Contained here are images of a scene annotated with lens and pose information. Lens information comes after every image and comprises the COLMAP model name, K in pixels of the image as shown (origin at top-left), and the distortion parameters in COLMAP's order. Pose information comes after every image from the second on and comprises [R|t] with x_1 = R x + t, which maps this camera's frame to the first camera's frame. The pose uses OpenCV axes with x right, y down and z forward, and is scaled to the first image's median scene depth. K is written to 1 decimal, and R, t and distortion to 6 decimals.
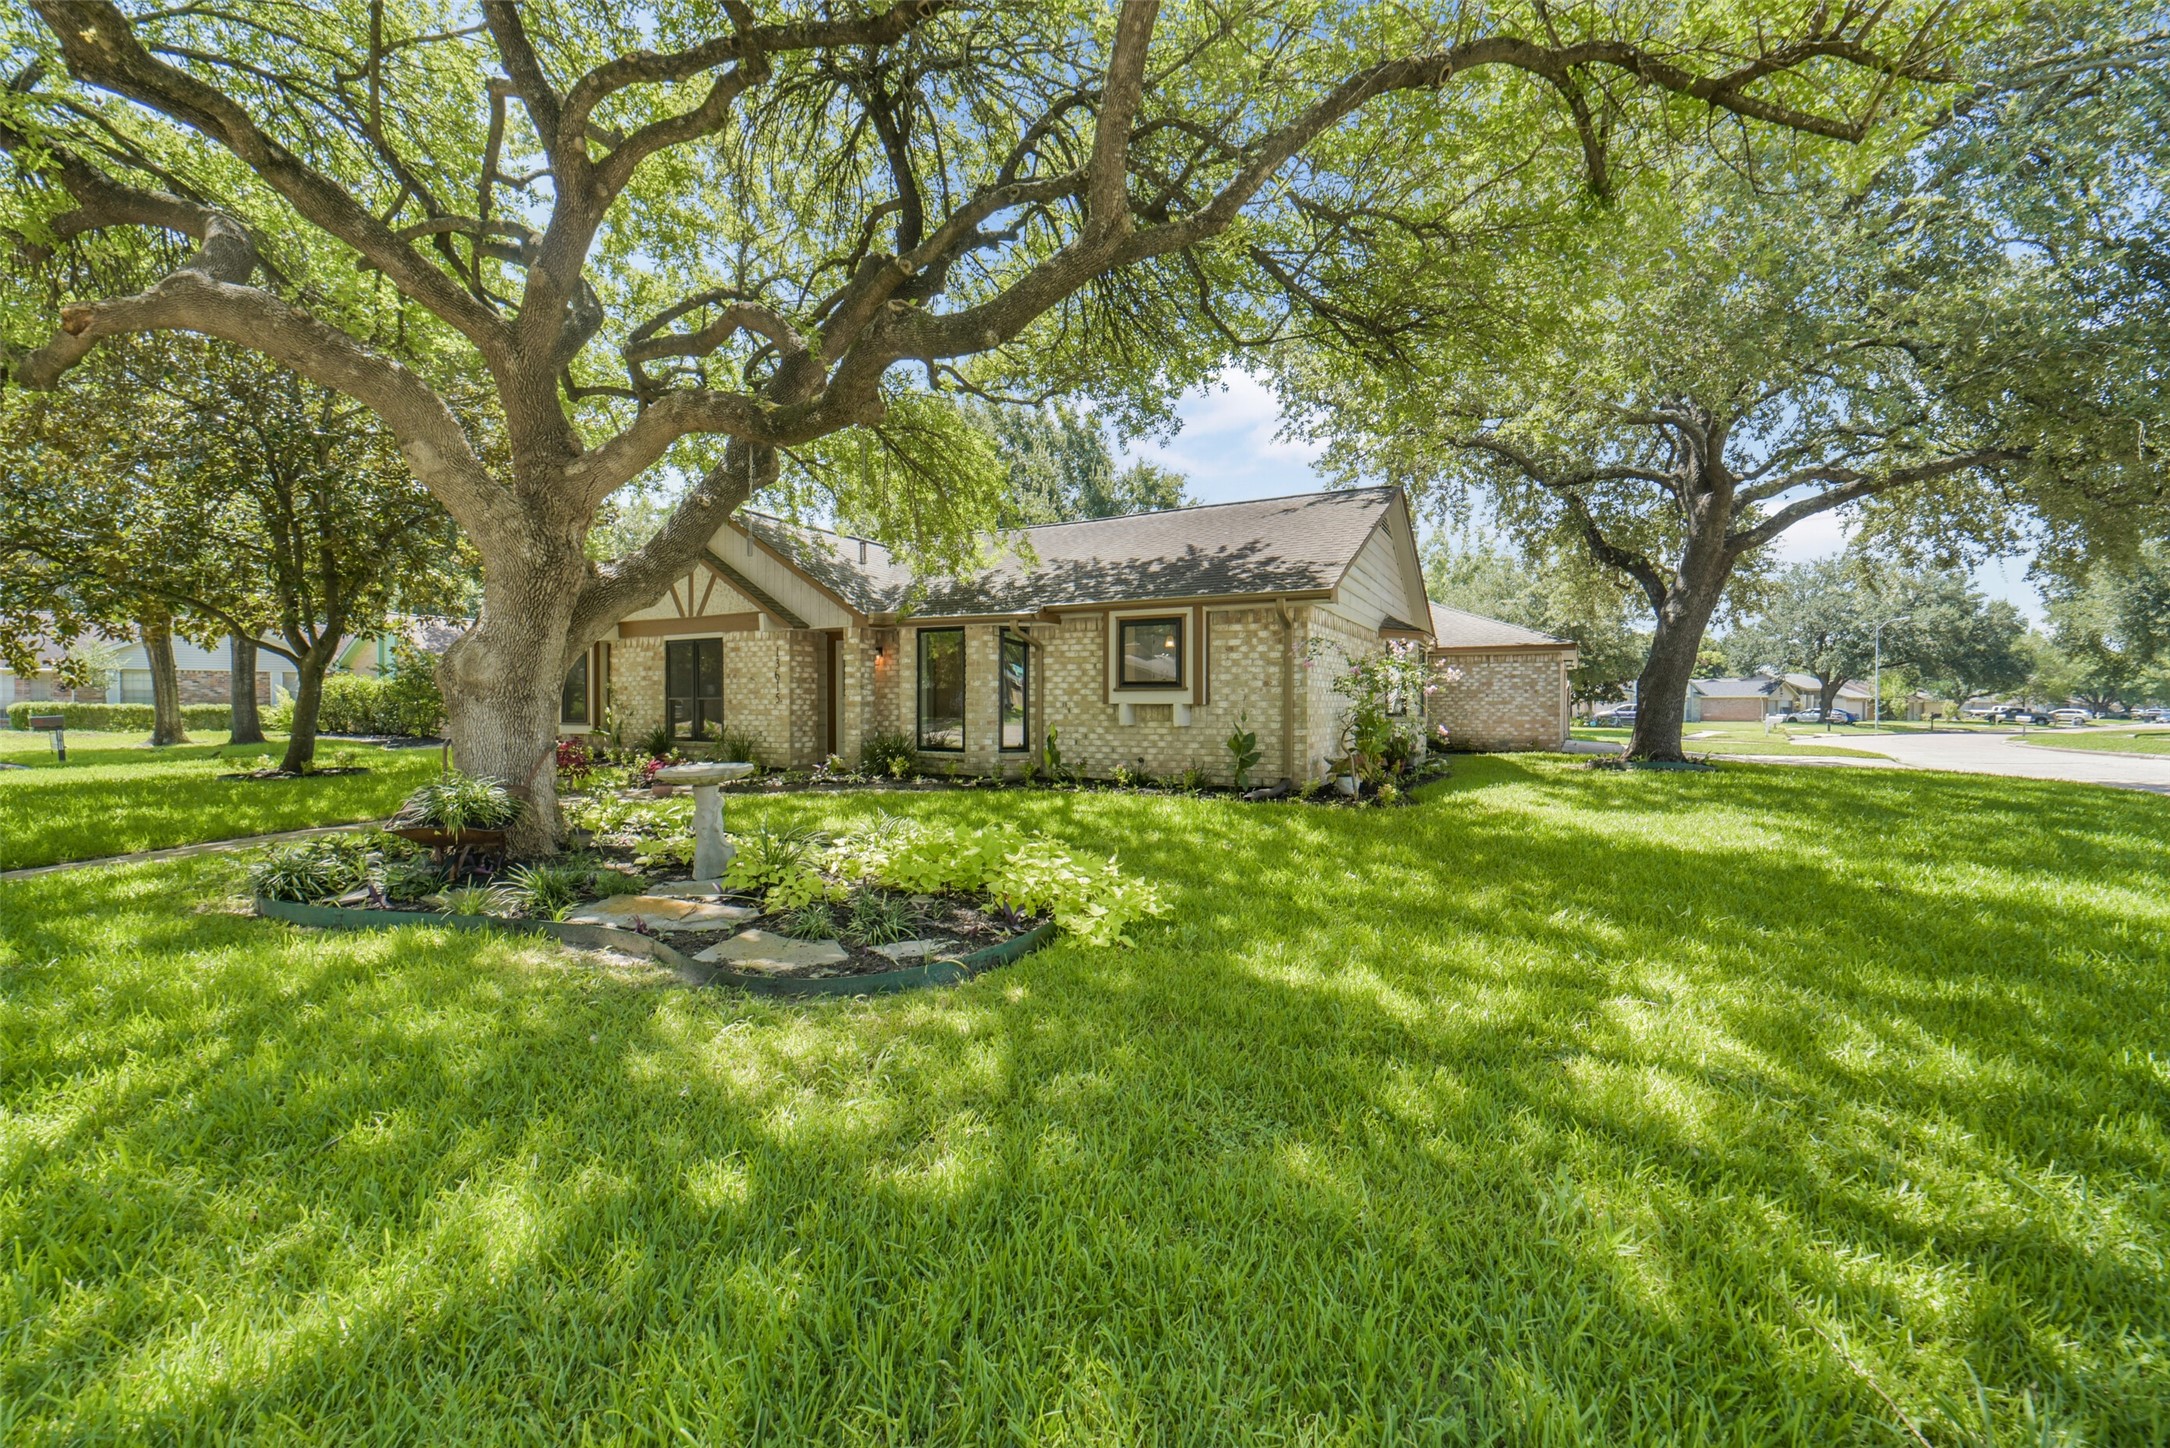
lens RADIAL K [[864.6, 0, 1080.7], [0, 864.6, 731.4], [0, 0, 1]] dist [-0.027106, 0.003231]
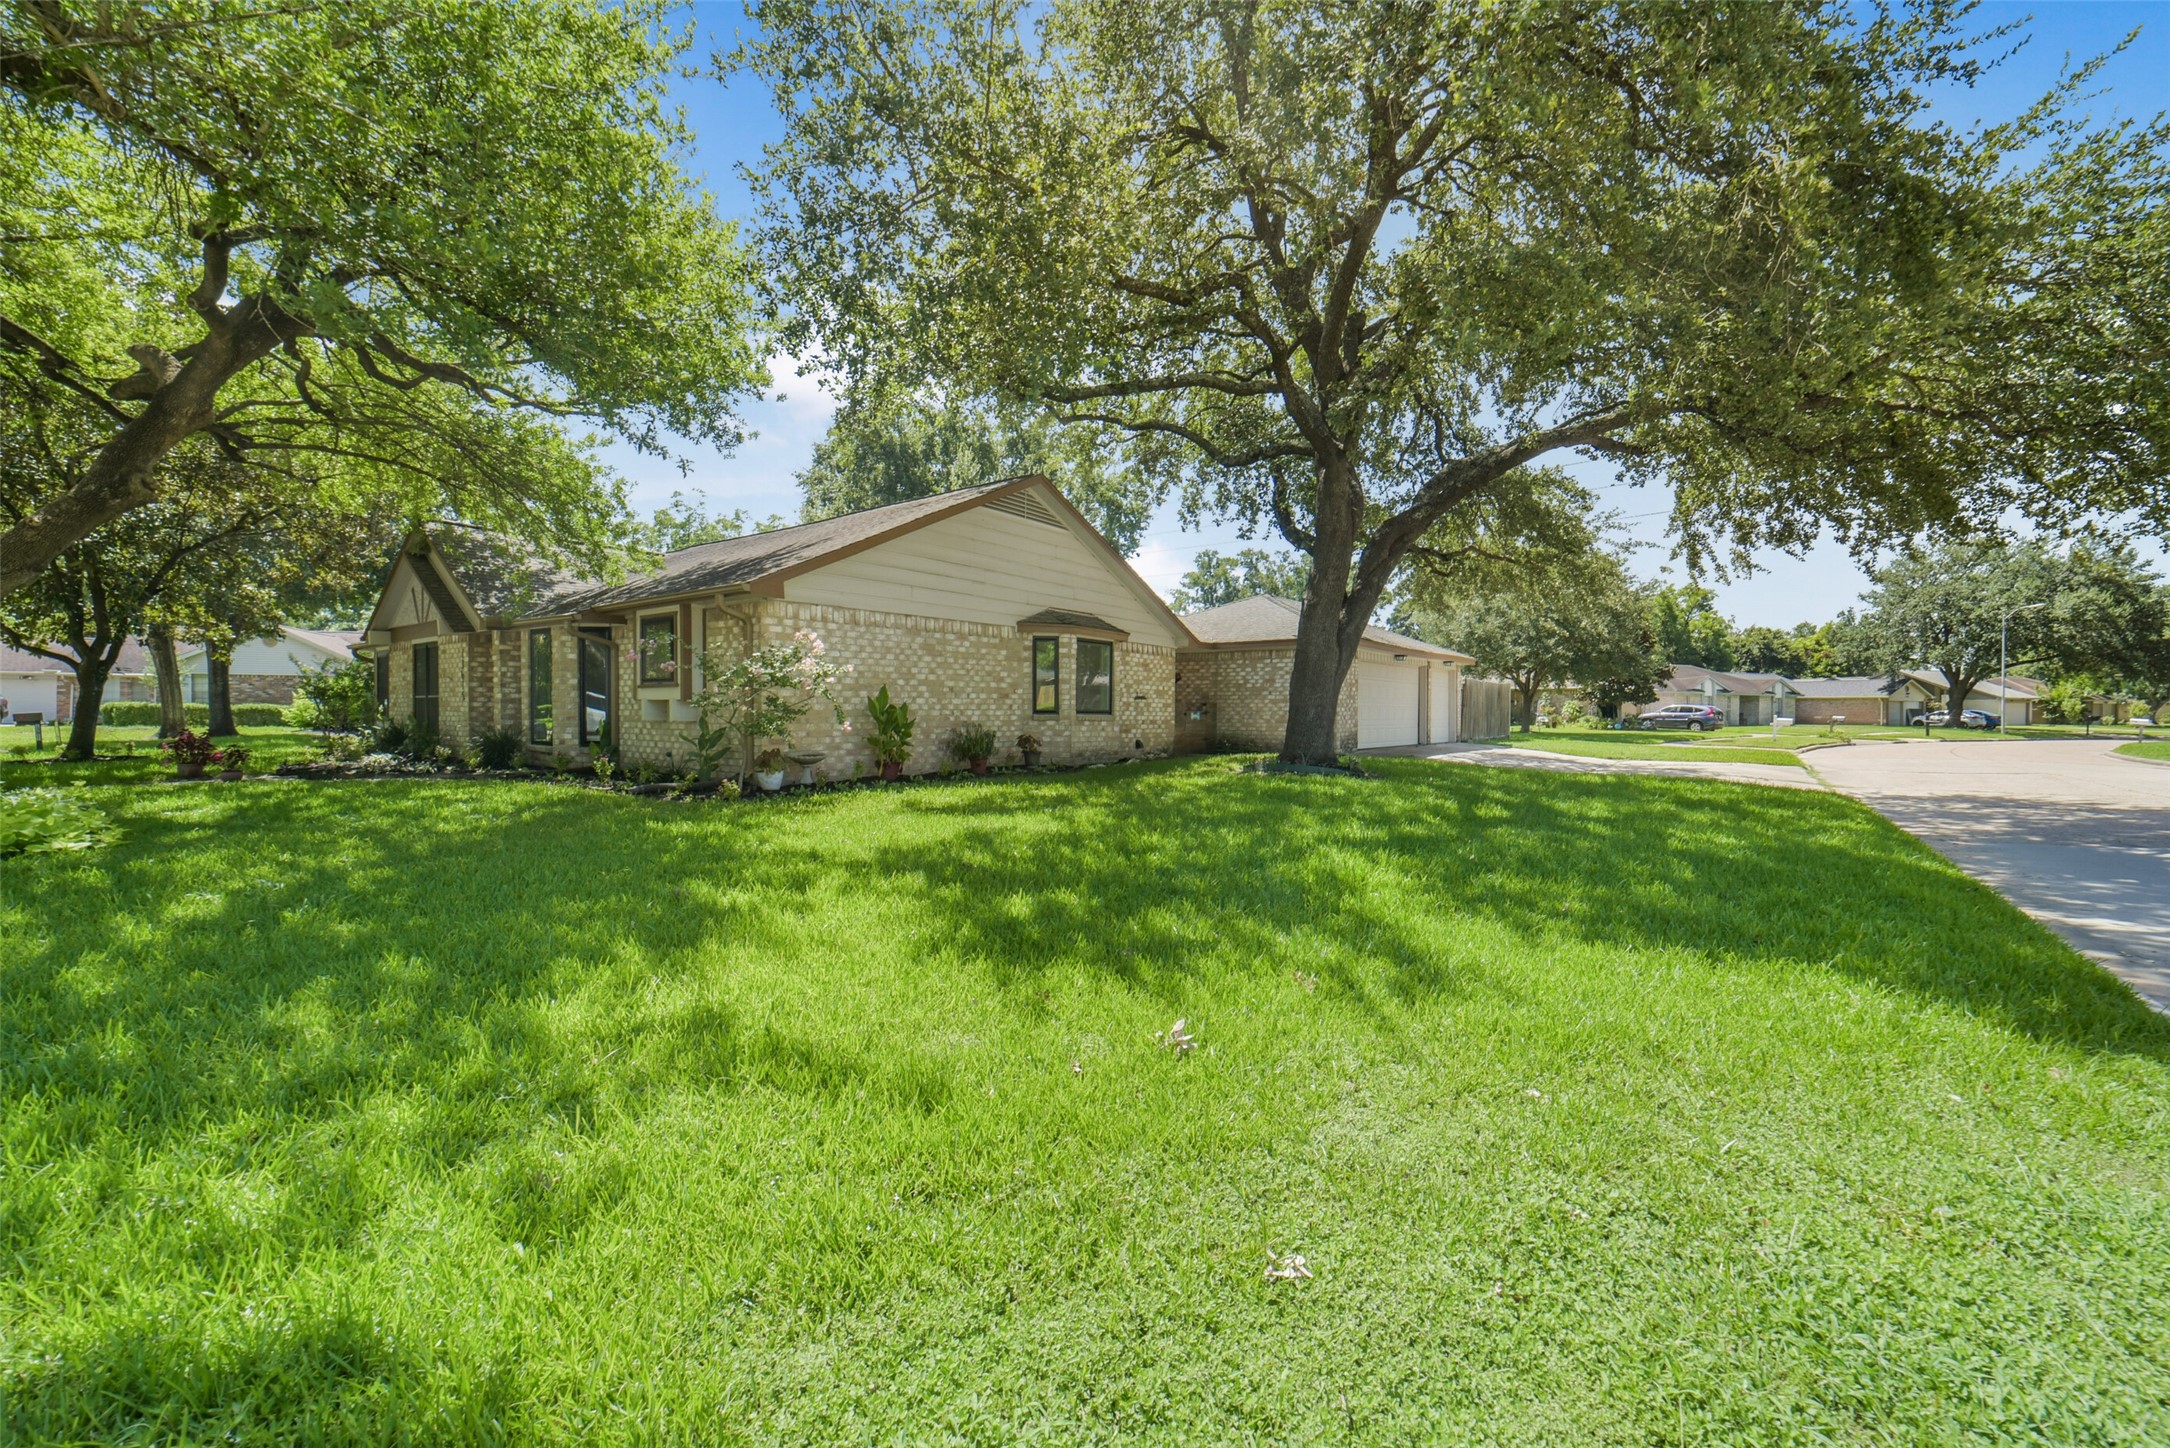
lens RADIAL K [[864.6, 0, 1093.8], [0, 864.6, 717.7], [0, 0, 1]] dist [-0.027106, 0.003231]
pose [[0.988433, 0.001978, -0.151646, 0.548673], [-0.004887, 0.999811, -0.018811, 0.005027], [0.151580, 0.019335, 0.988256, 0.046733]]
